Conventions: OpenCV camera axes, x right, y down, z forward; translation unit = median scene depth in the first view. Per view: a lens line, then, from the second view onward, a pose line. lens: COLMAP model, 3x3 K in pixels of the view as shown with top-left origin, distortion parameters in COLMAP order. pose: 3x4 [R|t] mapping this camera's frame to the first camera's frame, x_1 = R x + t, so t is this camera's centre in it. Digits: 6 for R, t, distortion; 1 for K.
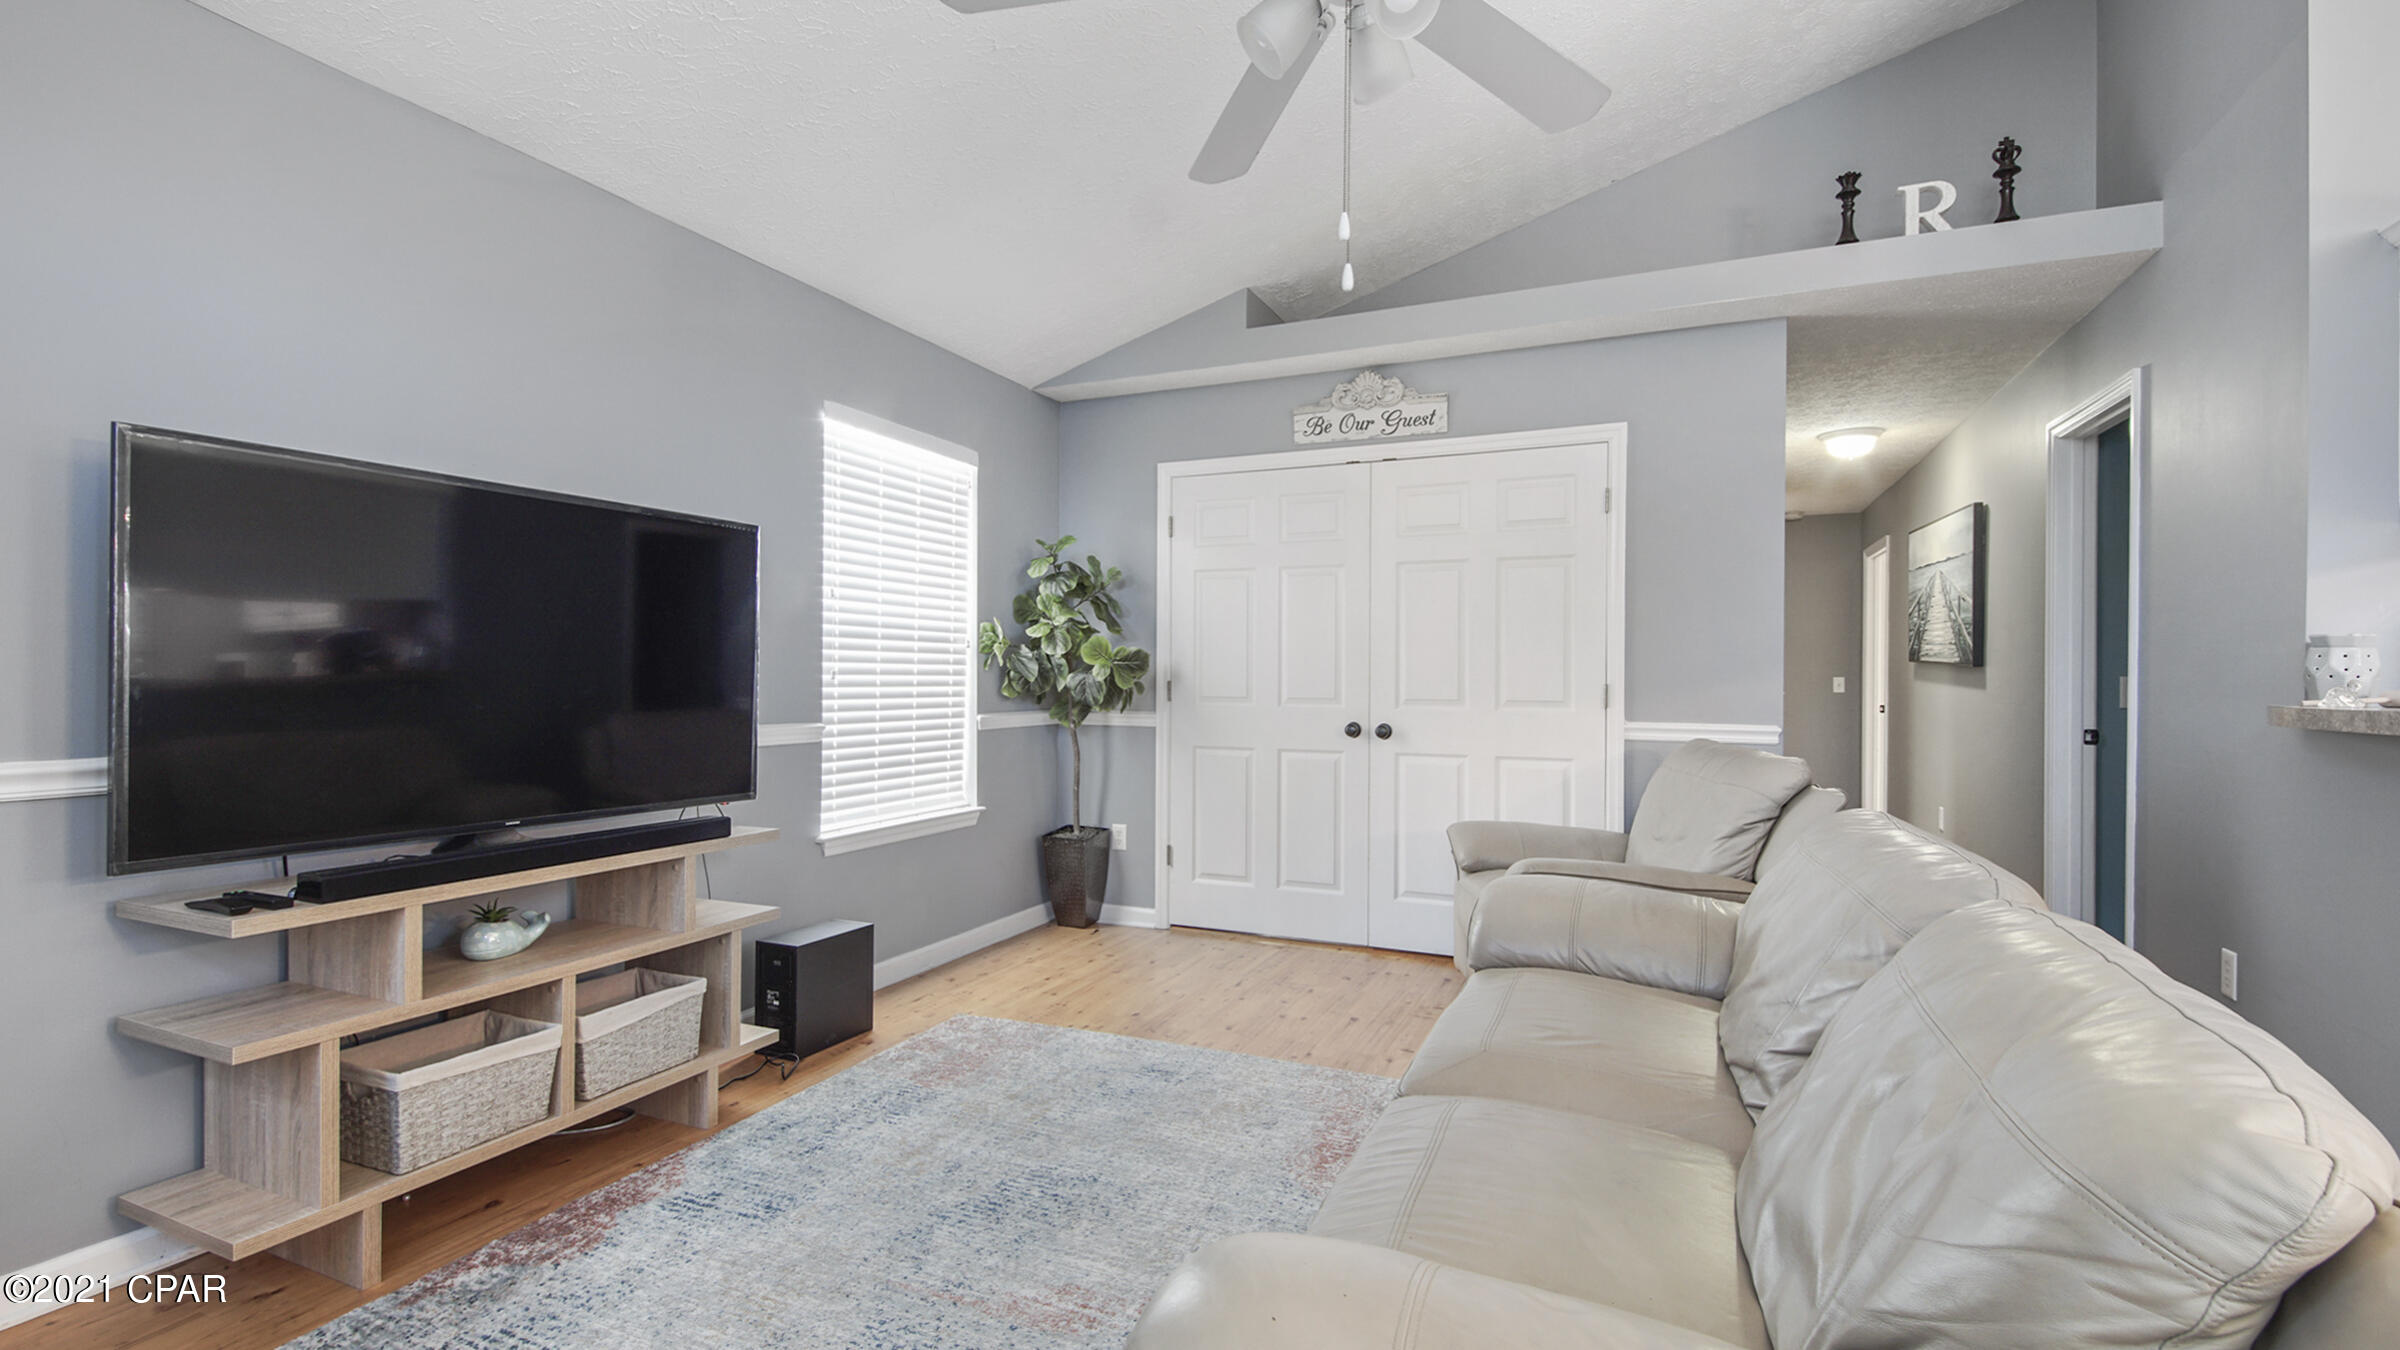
lens RADIAL K [[1072.1, 0, 1197.5], [0, 1072.1, 678.6], [0, 0, 1]] dist [0.012430, -0.001405]
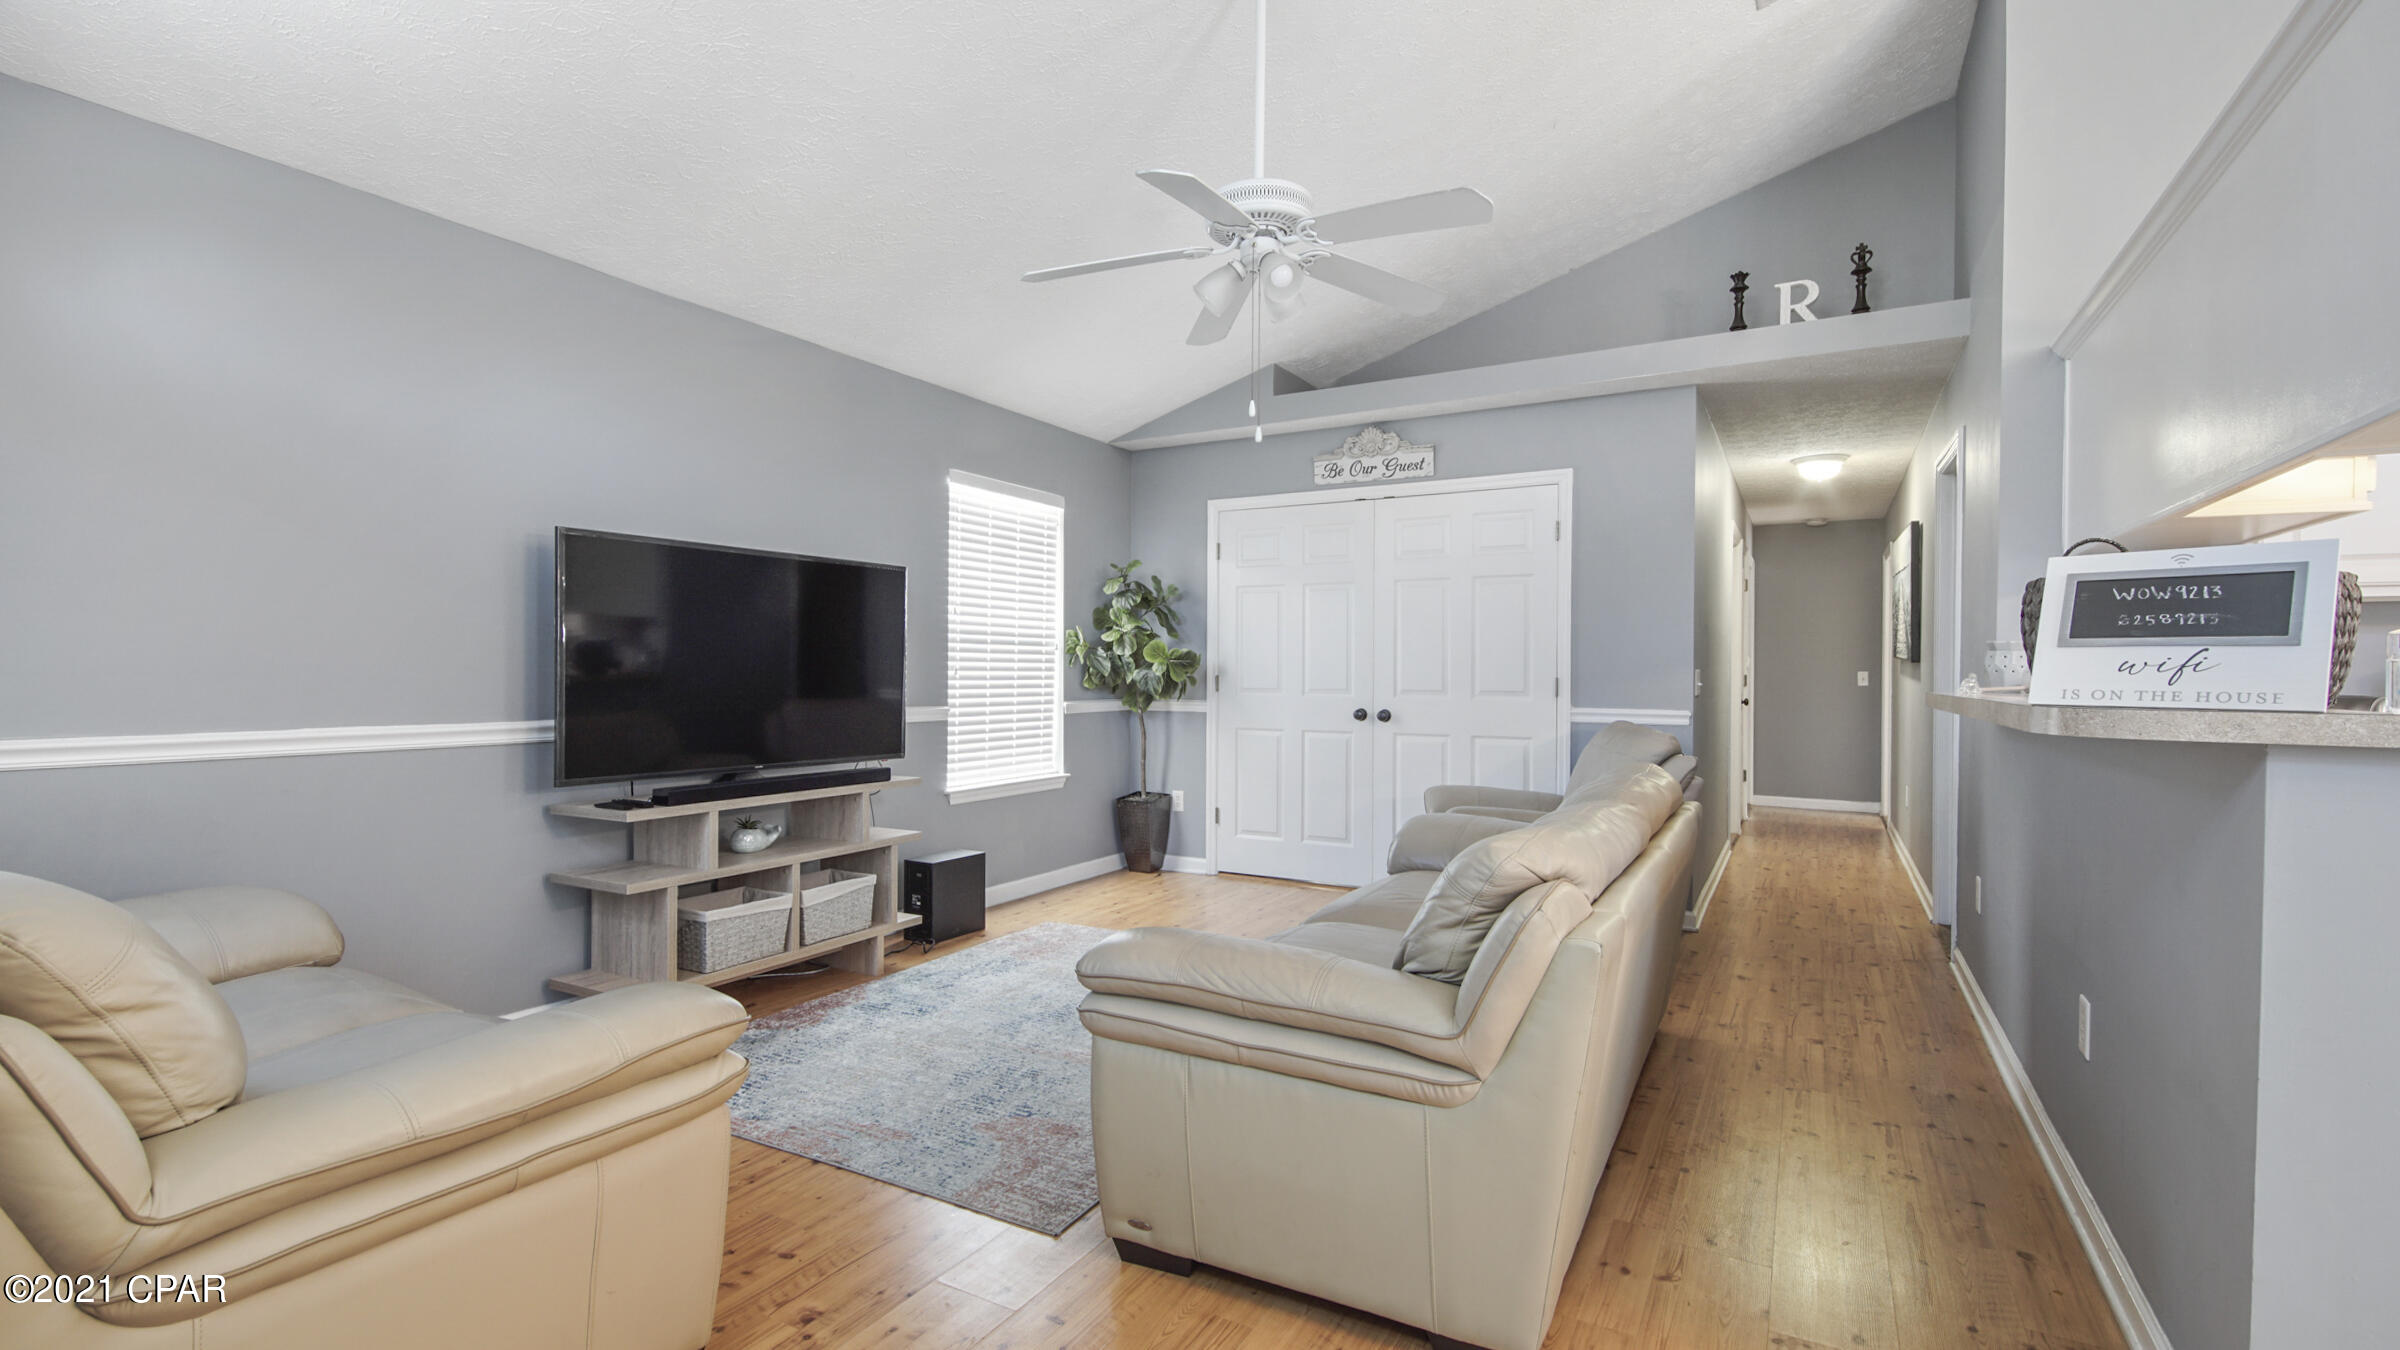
lens RADIAL K [[1072.1, 0, 1202.6], [0, 1072.1, 678.7], [0, 0, 1]] dist [0.012430, -0.001405]
pose [[0.995632, -0.000372, -0.093363, 0.095132], [0.000790, 0.999990, 0.004441, 0.000485], [0.093360, -0.004495, 0.995622, -0.312288]]
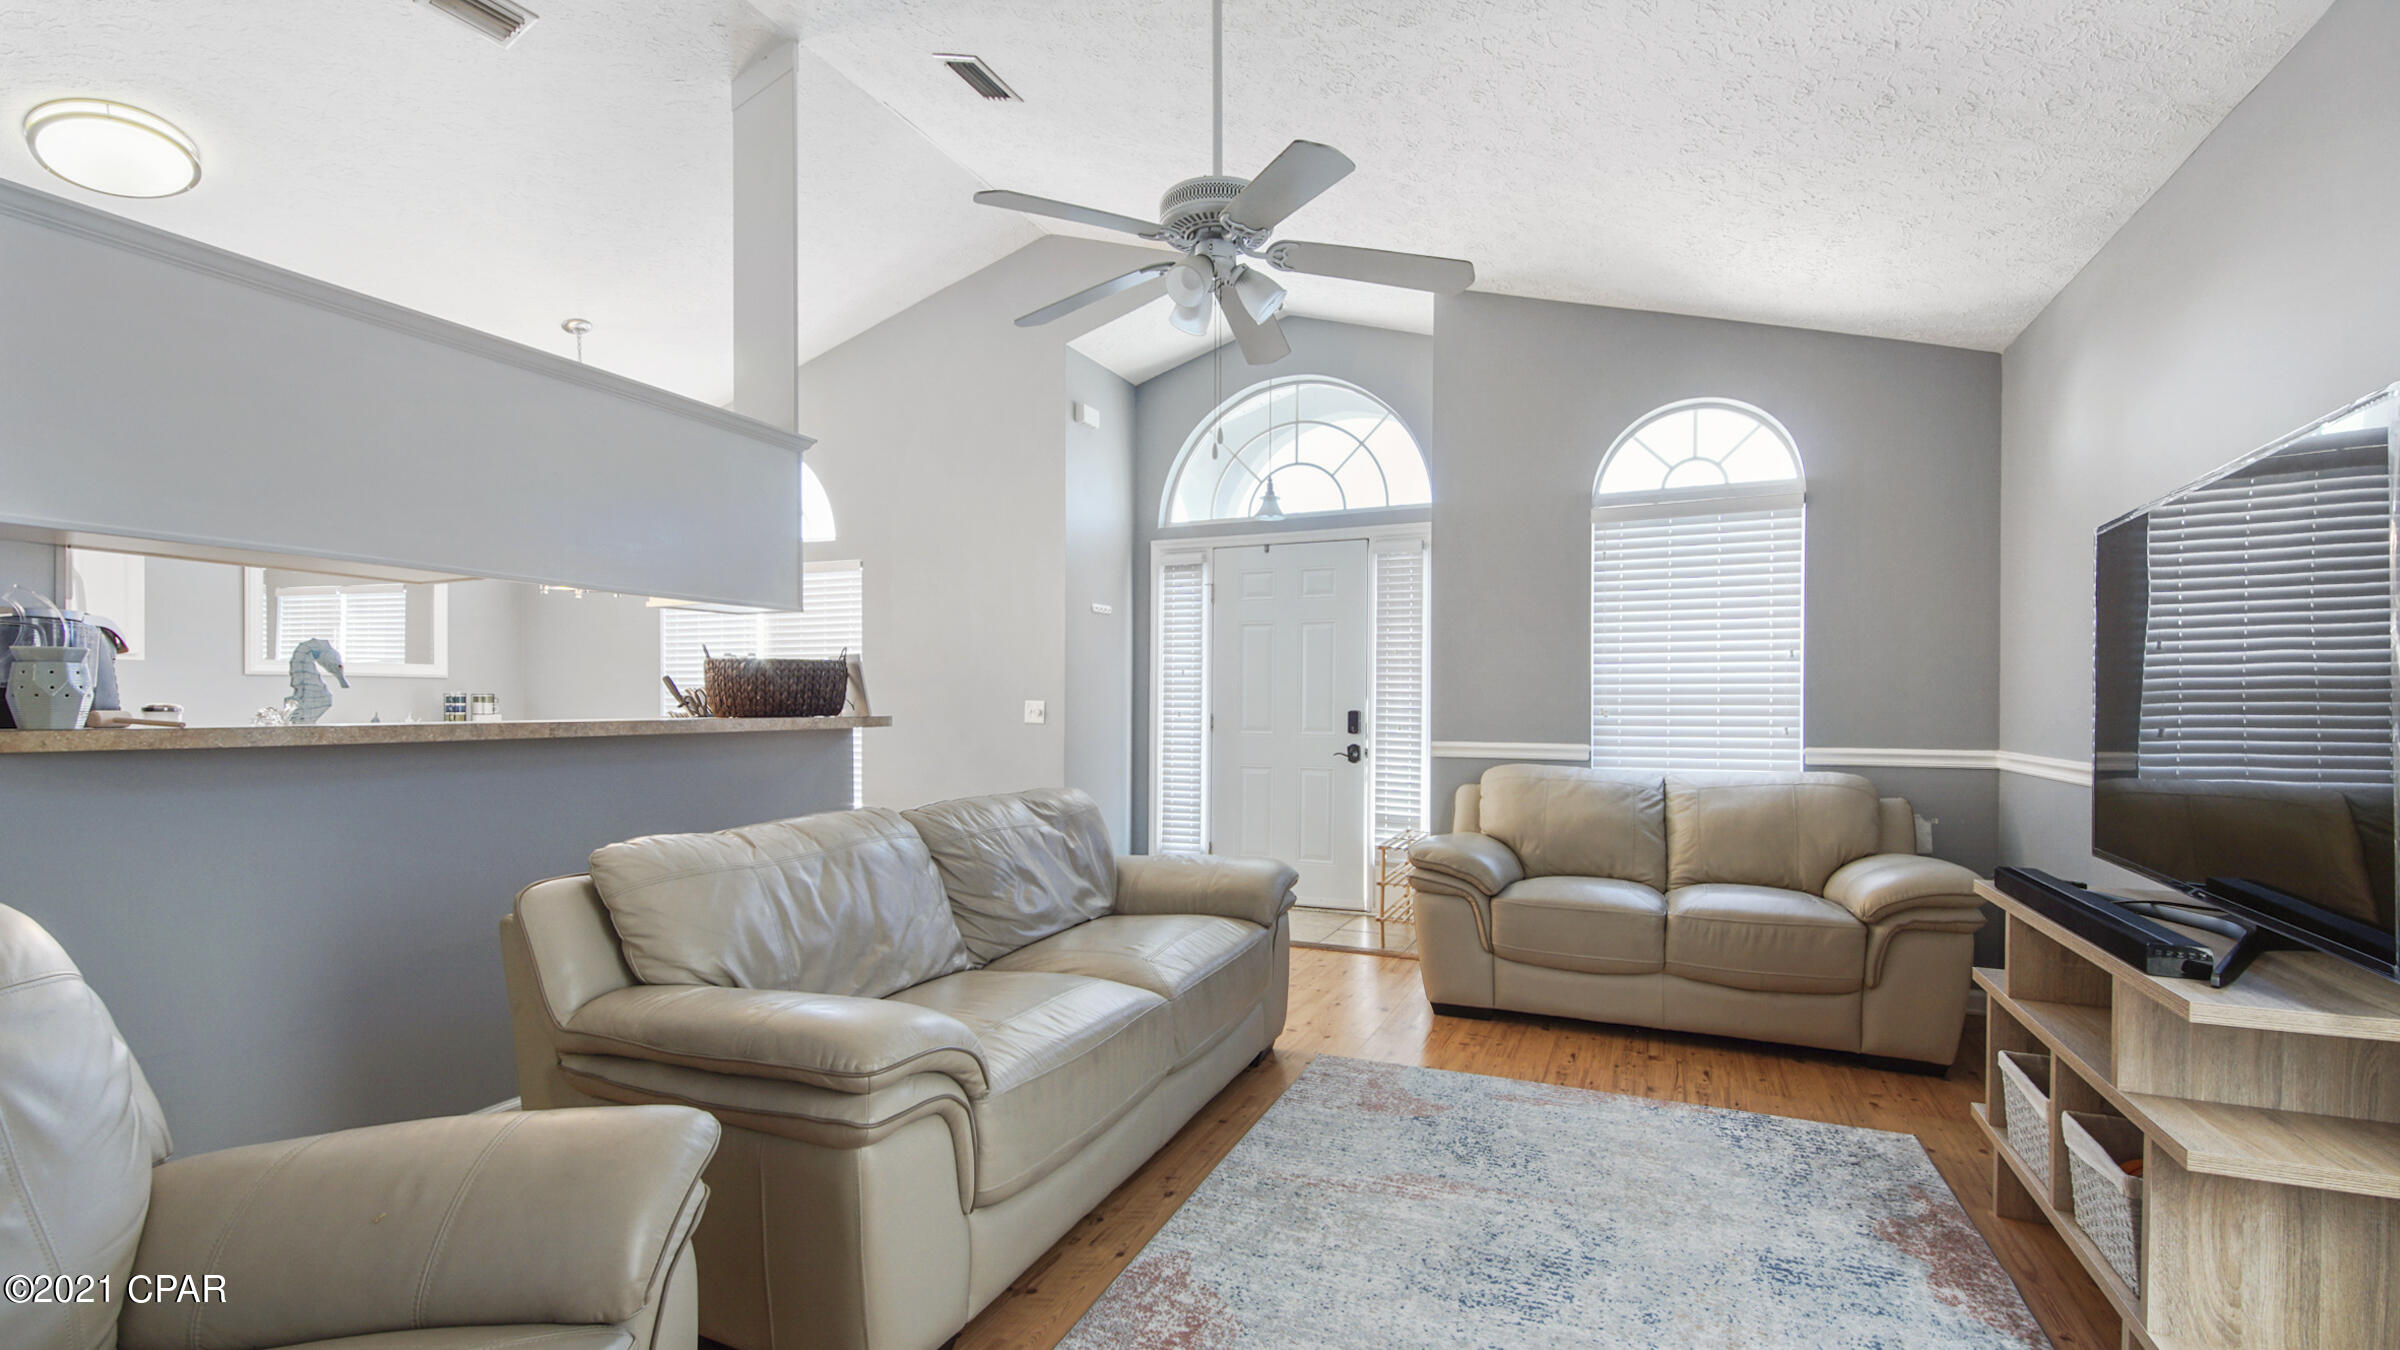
lens RADIAL K [[1072.1, 0, 1199.1], [0, 1072.1, 693.4], [0, 0, 1]] dist [0.012430, -0.001405]
pose [[-0.999928, -0.007695, -0.009210, 0.078922], [-0.007583, 0.999898, -0.012135, -0.000321], [0.009303, -0.012064, -0.999884, 1.175939]]
